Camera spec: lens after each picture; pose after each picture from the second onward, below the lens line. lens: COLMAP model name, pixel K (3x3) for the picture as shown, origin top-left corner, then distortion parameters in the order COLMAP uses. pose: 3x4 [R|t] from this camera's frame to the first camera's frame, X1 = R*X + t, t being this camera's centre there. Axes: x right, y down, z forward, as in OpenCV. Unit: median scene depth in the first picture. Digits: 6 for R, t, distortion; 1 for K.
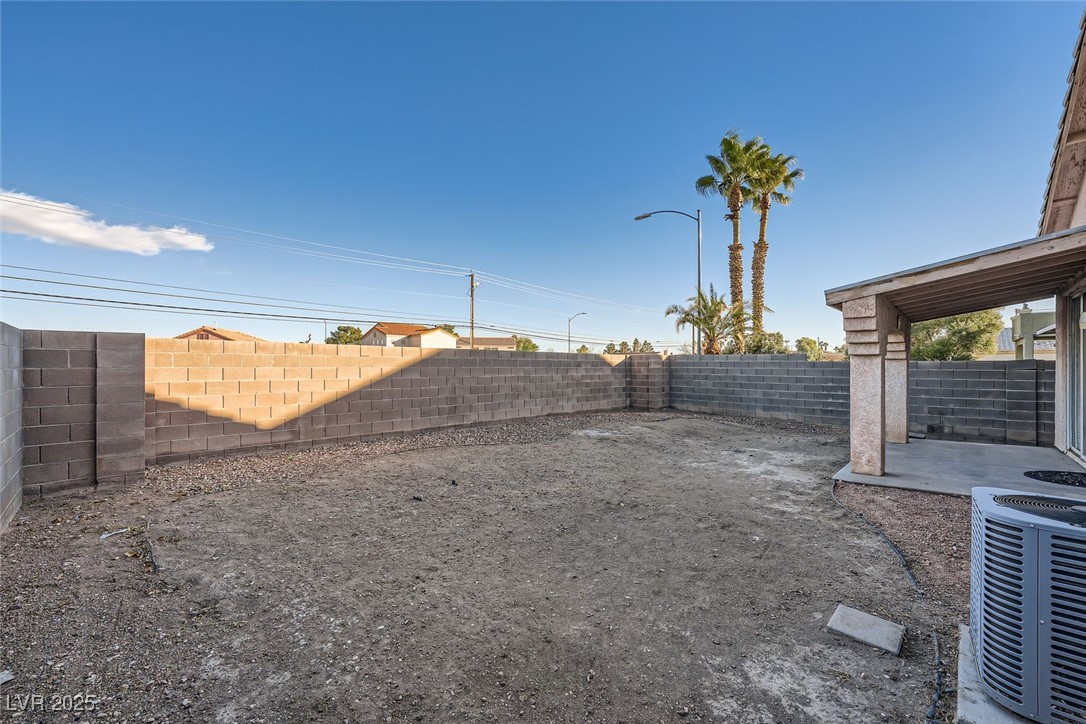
lens RADIAL K [[433.6, 0, 541.4], [0, 433.6, 362.7], [0, 0, 1]] dist [-0.002094, 0.000732]
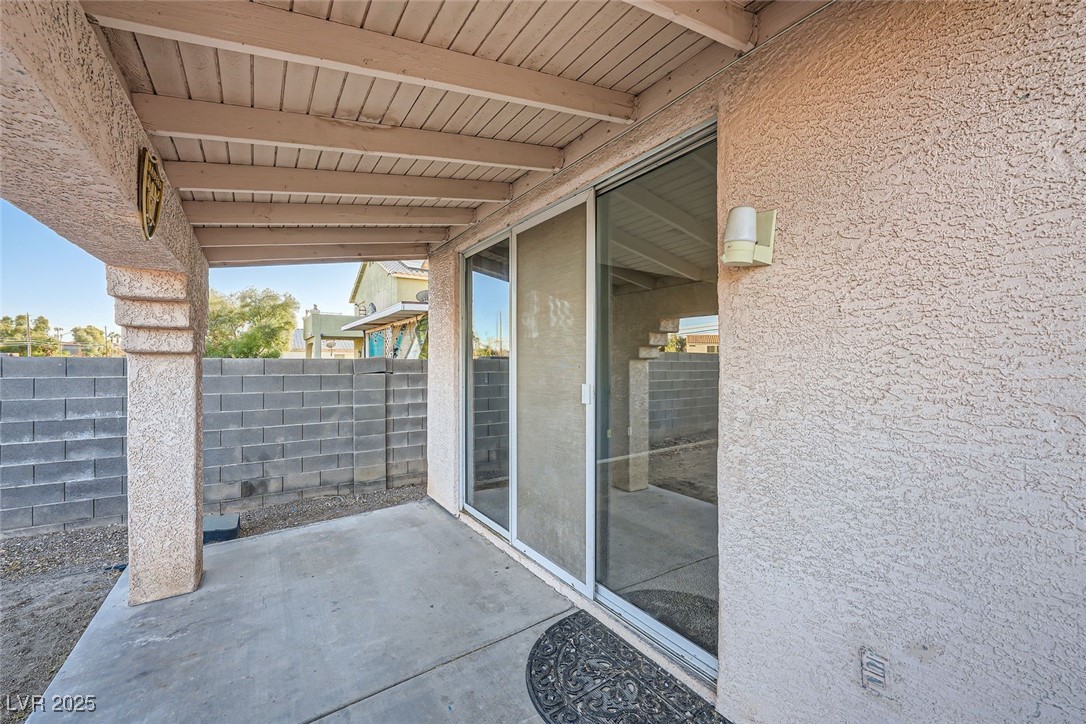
lens RADIAL K [[433.6, 0, 541.4], [0, 433.6, 362.7], [0, 0, 1]] dist [-0.002094, 0.000732]
pose [[0.218590, -0.003274, 0.975811, 0.255282], [-0.006195, 0.999970, 0.004743, -0.001989], [-0.975797, -0.007082, 0.218563, 0.294816]]
